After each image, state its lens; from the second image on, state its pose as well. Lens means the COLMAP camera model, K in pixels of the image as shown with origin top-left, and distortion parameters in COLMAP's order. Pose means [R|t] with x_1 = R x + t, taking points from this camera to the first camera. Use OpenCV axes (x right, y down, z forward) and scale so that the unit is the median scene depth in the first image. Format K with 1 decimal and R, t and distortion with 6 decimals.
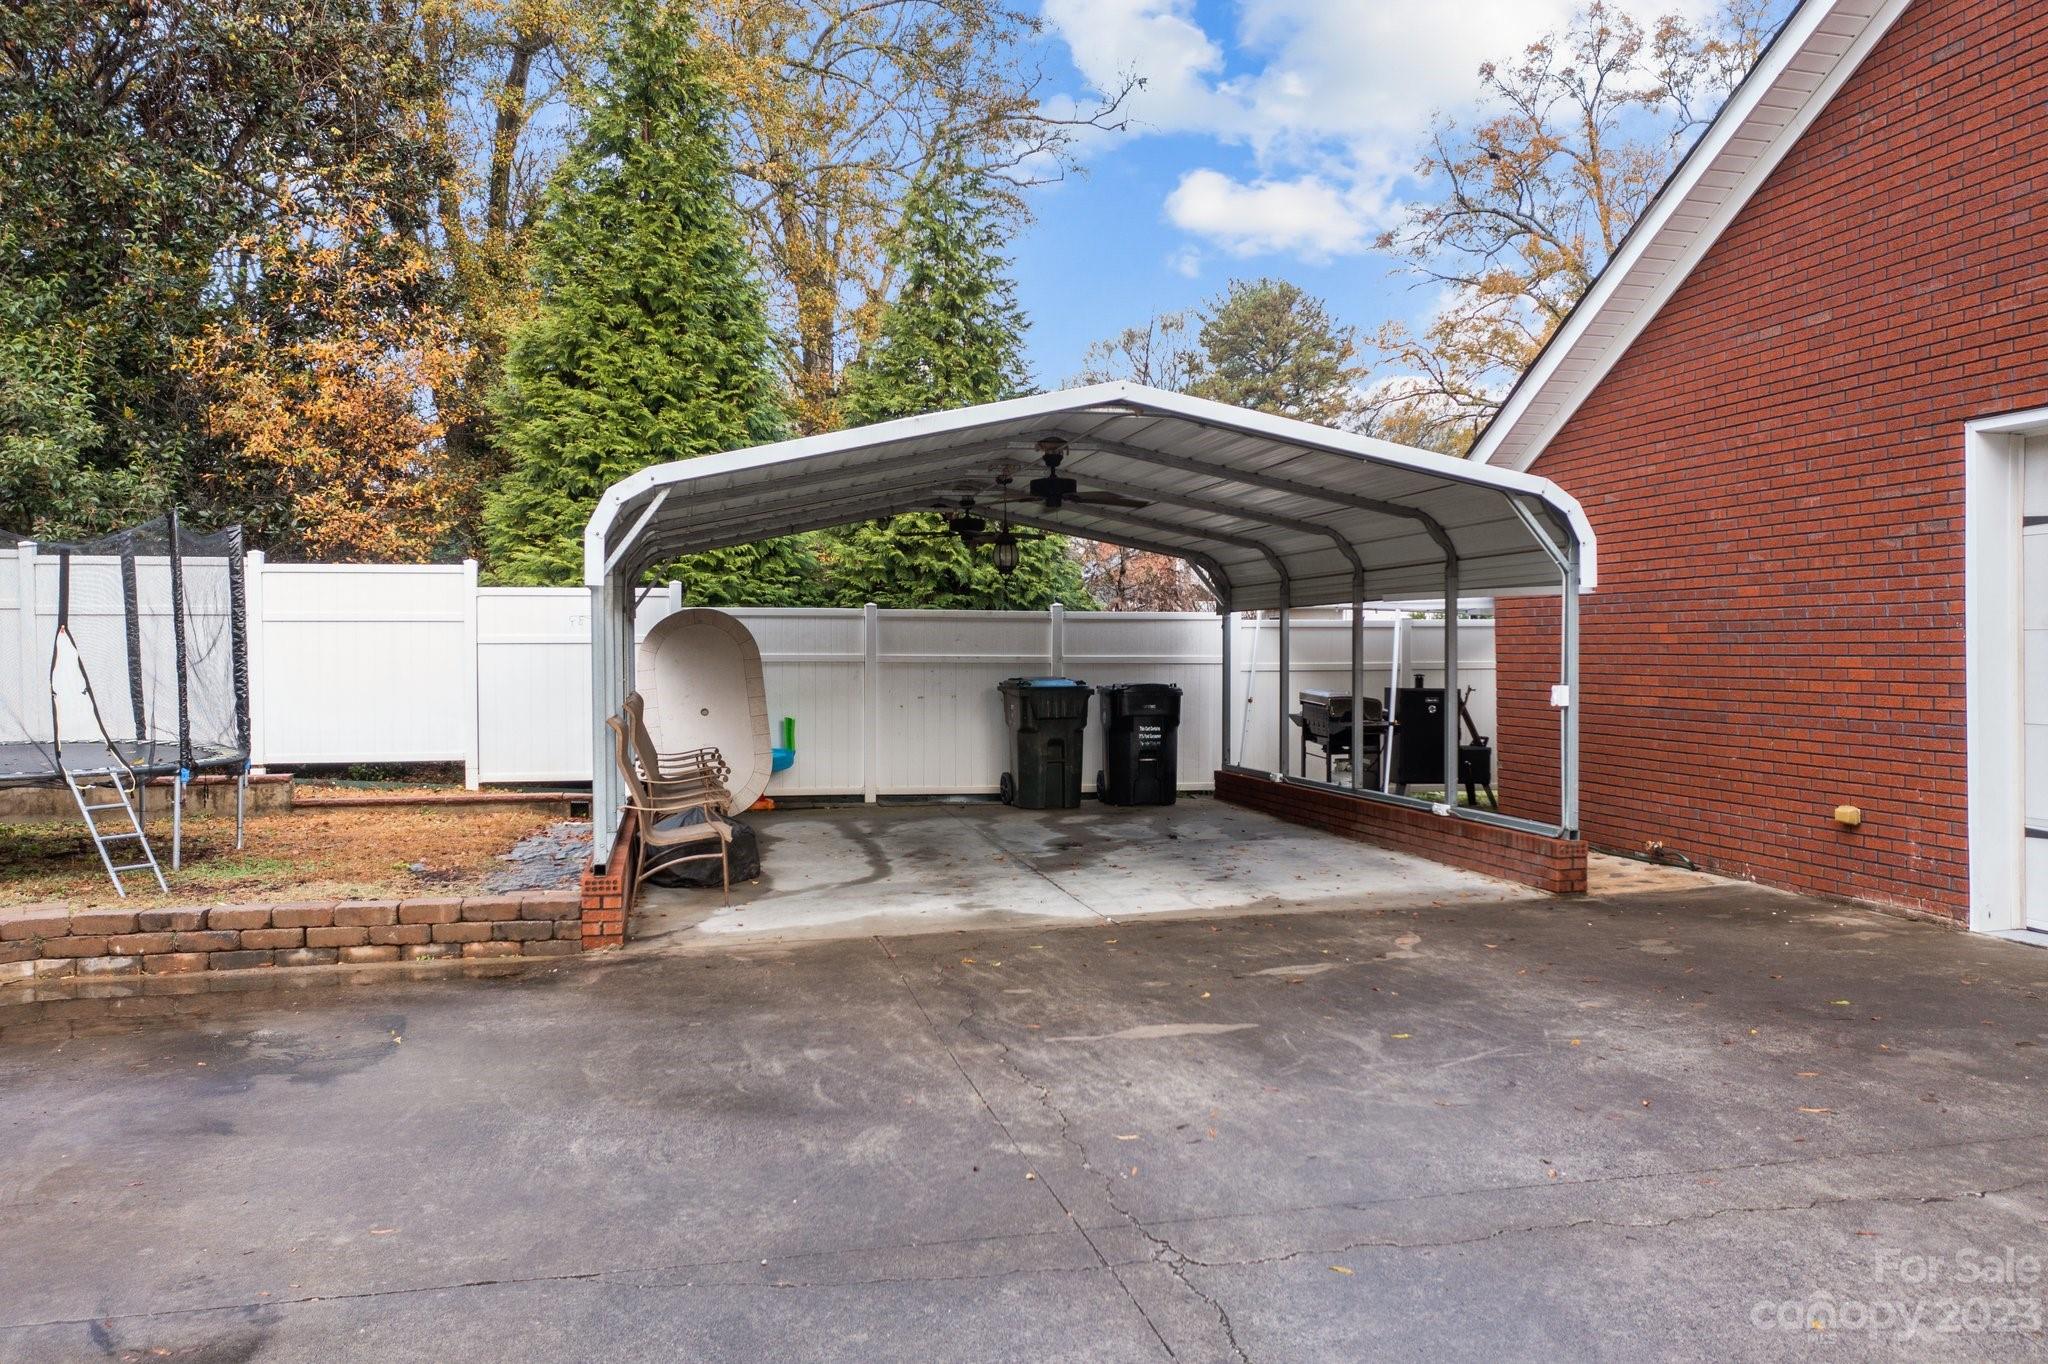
lens RADIAL K [[1631.4, 0, 1021.0], [0, 1631.4, 678.2], [0, 0, 1]] dist [0.007026, -0.001563]
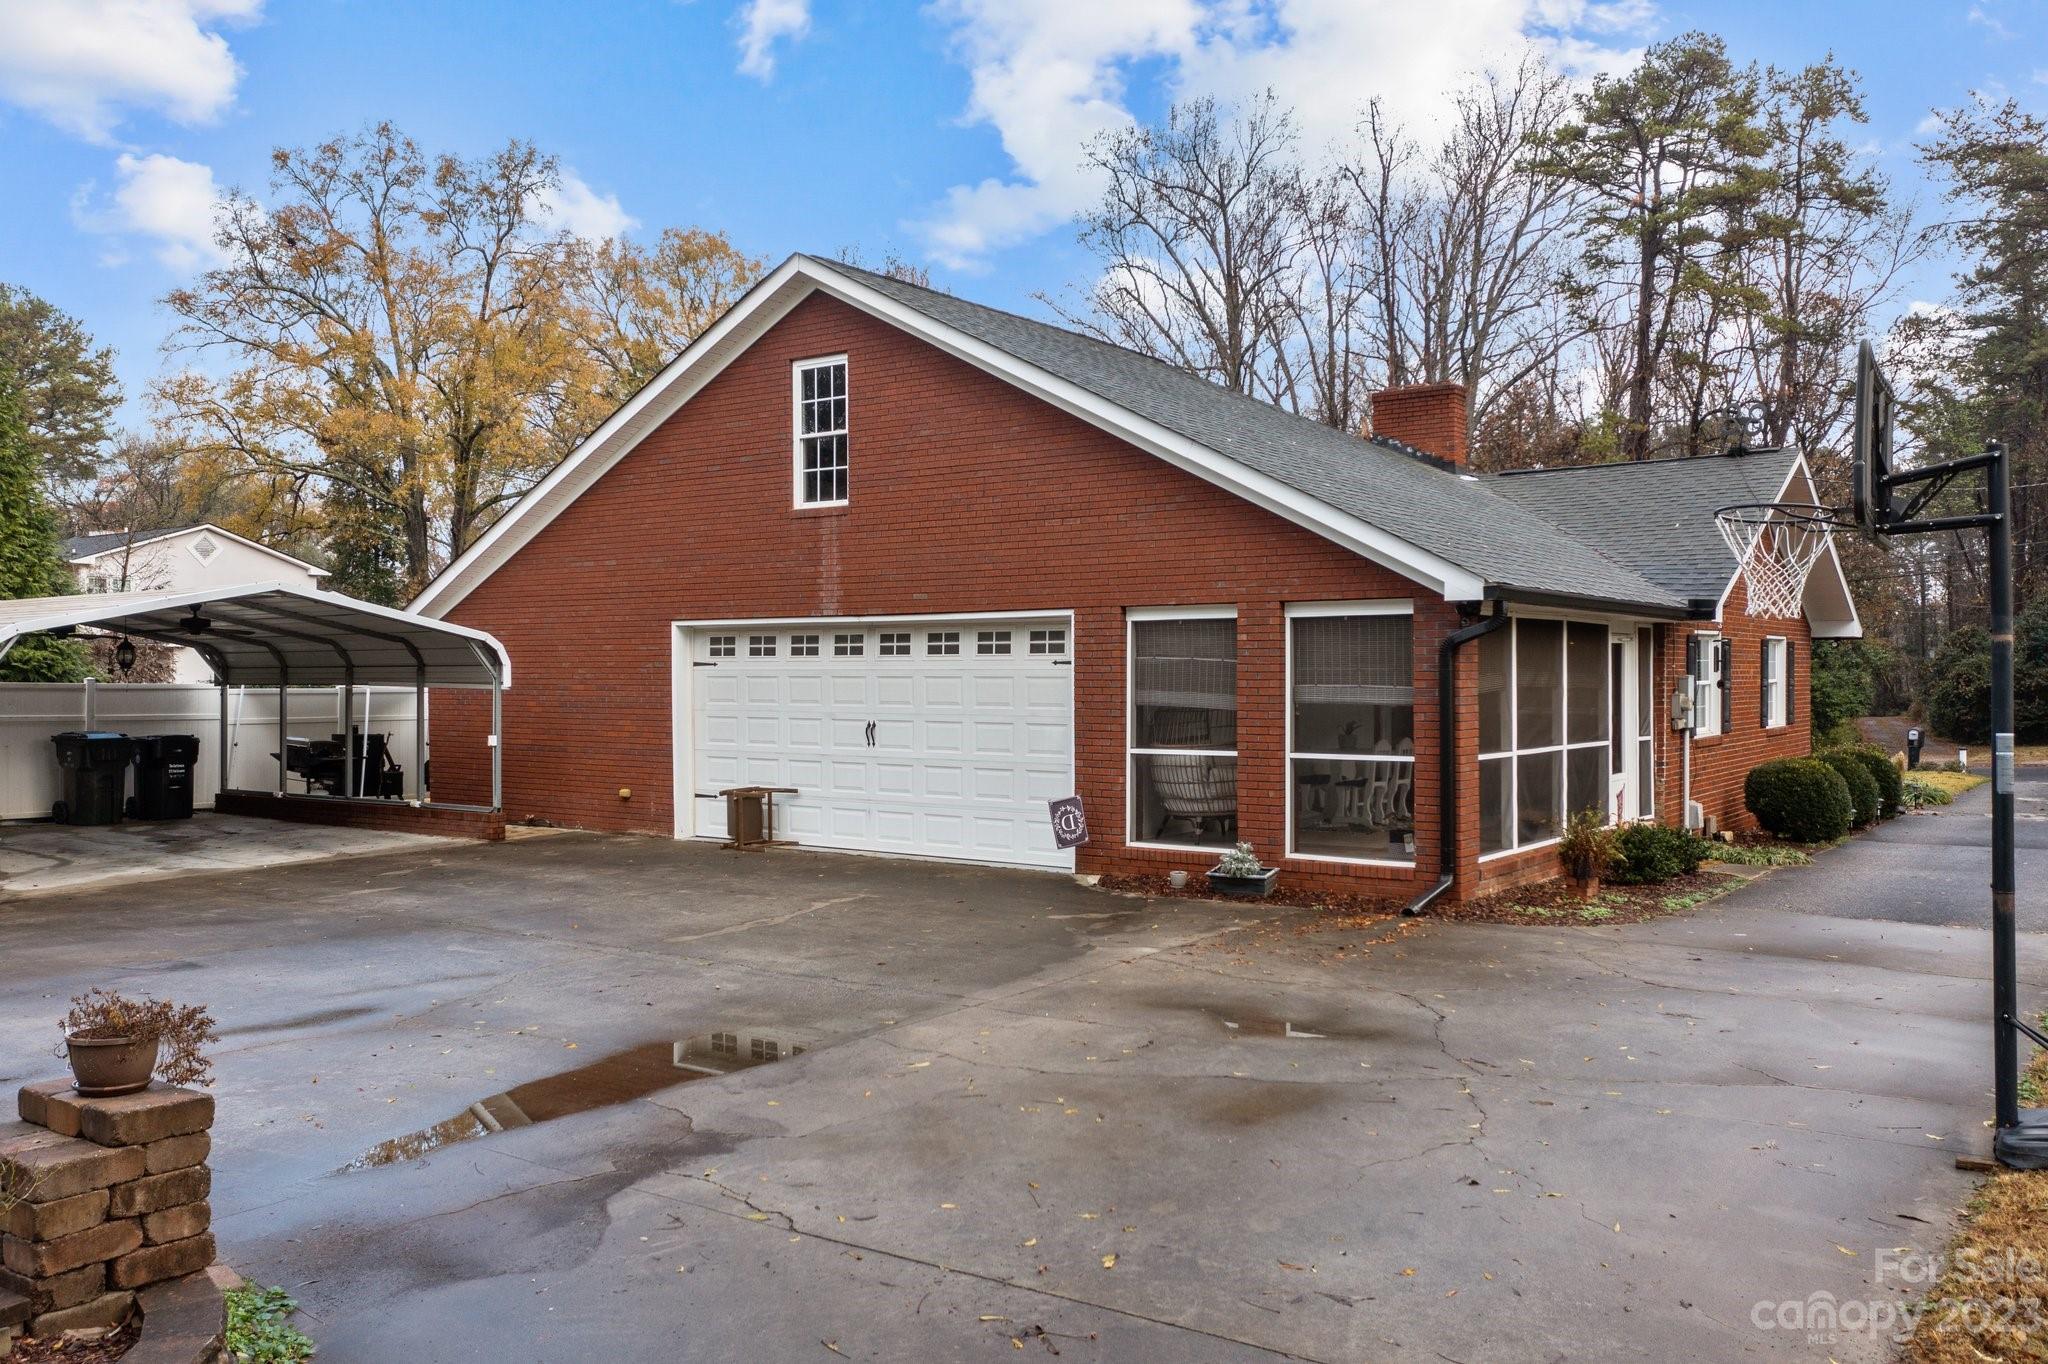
lens RADIAL K [[1631.4, 0, 1021.0], [0, 1631.4, 678.2], [0, 0, 1]] dist [0.007026, -0.001563]
pose [[0.742218, 0.004854, 0.670141, -0.318020], [0.007238, 0.999857, -0.015258, -0.018358], [-0.670120, 0.016175, 0.742077, -0.550620]]
